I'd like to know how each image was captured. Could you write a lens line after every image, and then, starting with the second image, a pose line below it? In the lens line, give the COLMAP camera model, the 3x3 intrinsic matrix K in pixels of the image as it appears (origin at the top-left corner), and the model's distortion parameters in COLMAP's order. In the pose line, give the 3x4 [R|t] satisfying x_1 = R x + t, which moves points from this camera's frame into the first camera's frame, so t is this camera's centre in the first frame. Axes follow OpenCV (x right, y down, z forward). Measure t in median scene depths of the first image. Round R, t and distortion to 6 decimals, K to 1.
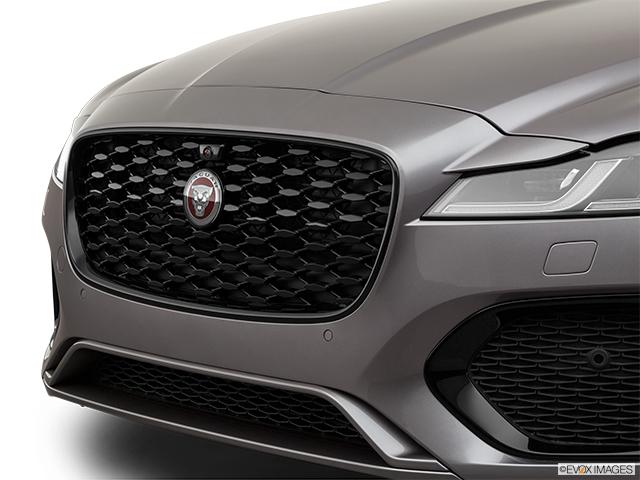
lens RADIAL K [[1658.9, 0, 320.8], [0, 1658.9, 239.5], [0, 0, 1]] dist [-0.109938, 0.000000]
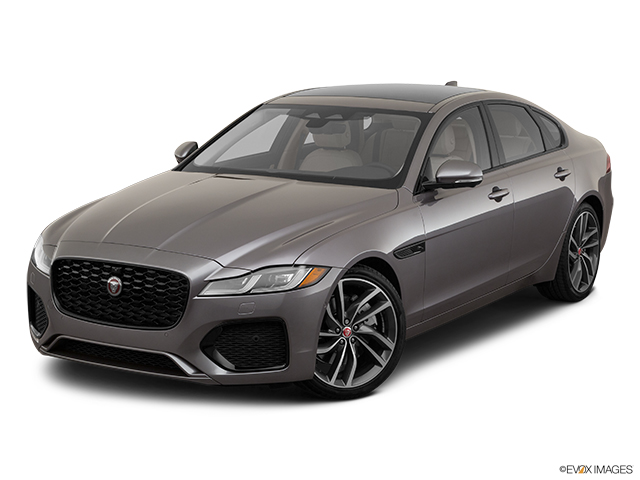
lens RADIAL K [[1201.6, 0, 316.5], [0, 1201.6, 238.9], [0, 0, 1]] dist [-0.166231, 0.000000]
pose [[0.964950, -0.039435, 0.259455, -0.280743], [0.026248, 0.998191, 0.054096, -0.219491], [-0.261119, -0.045390, 0.964239, -1.119706]]
